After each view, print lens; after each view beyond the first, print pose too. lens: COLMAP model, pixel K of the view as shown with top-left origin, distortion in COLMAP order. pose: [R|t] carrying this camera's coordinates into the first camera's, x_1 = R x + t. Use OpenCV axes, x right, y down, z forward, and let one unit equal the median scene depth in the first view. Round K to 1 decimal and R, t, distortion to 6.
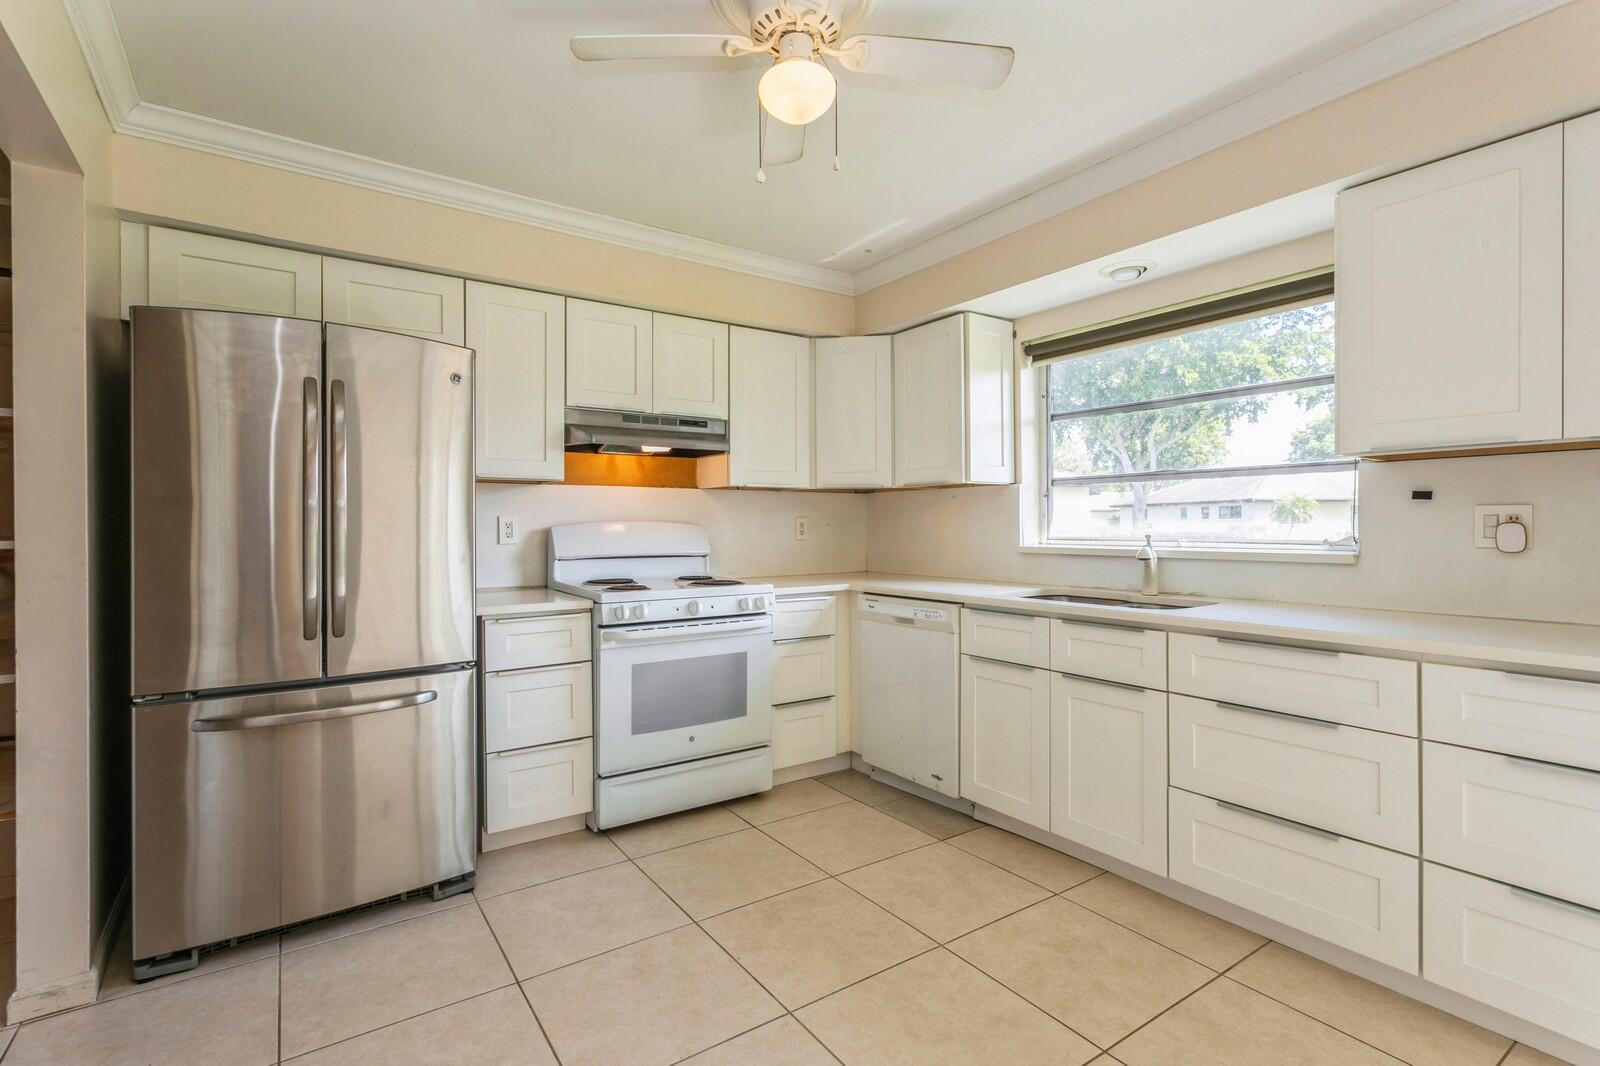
lens RADIAL K [[761.6, 0, 813.3], [0, 761.6, 523.9], [0, 0, 1]] dist [-0.000684, 0.003507]
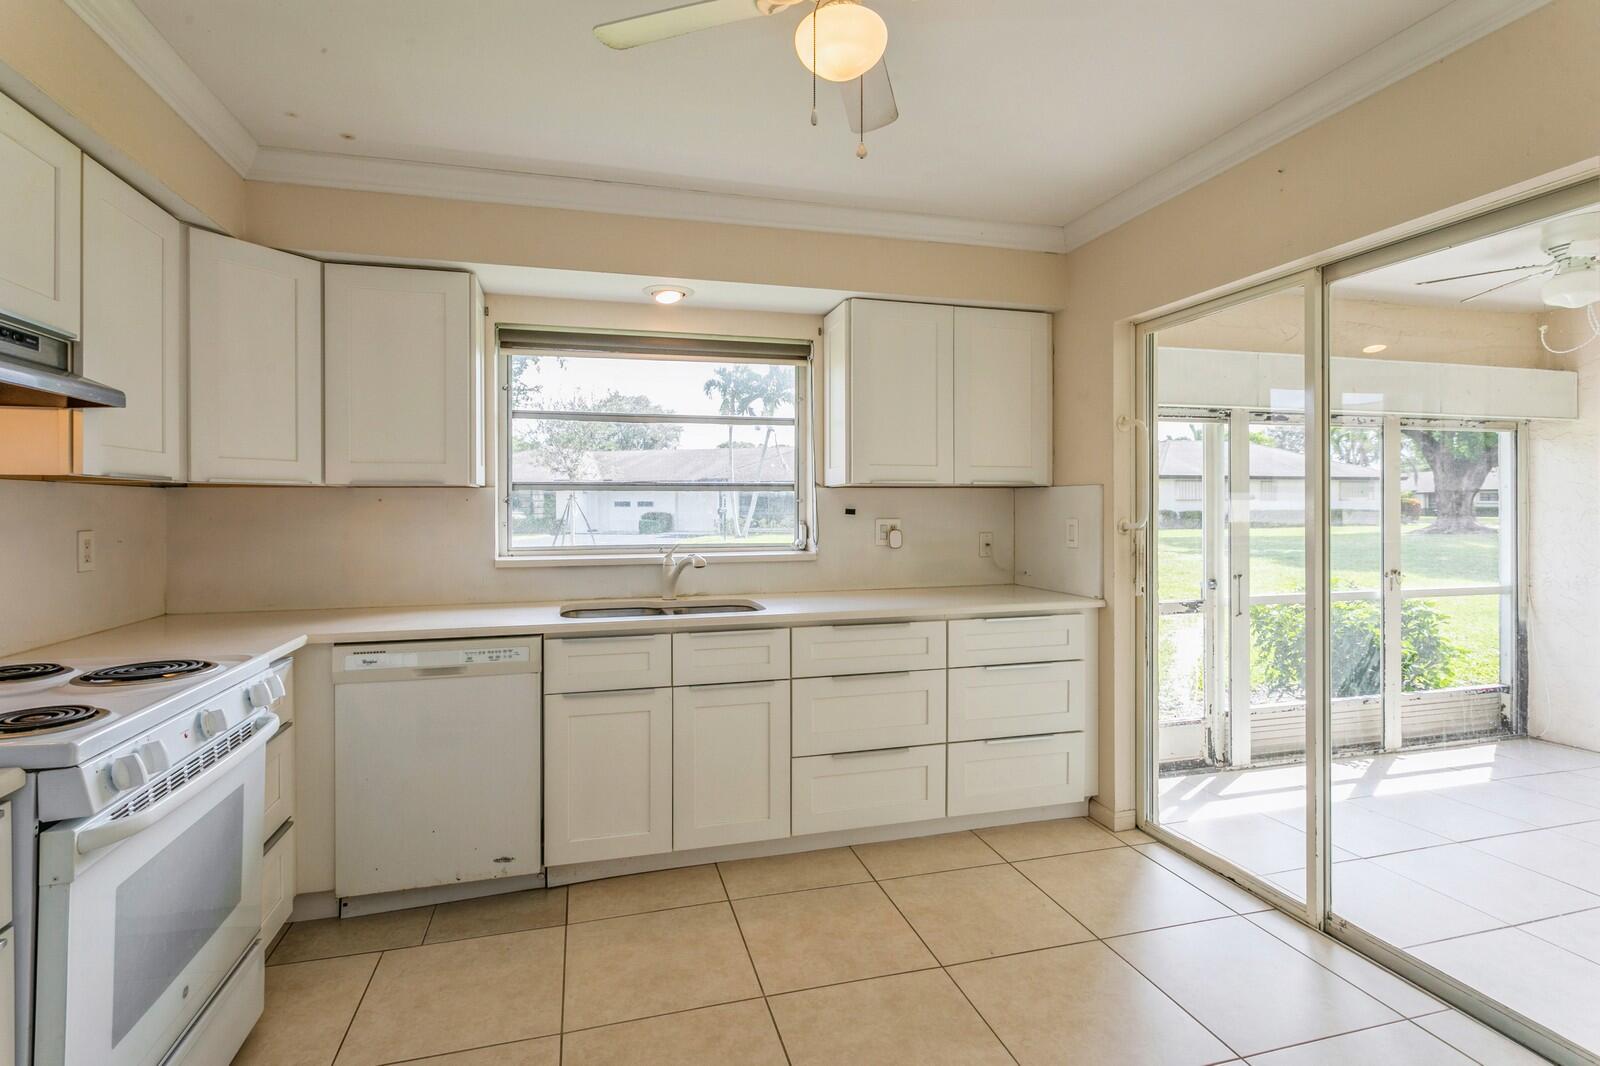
lens RADIAL K [[761.6, 0, 804.2], [0, 761.6, 506.7], [0, 0, 1]] dist [-0.000684, 0.003507]
pose [[0.334162, 0.005636, 0.942499, -0.504882], [0.001500, 0.999978, -0.006511, -0.029812], [-0.942514, 0.003590, 0.334146, 0.461778]]
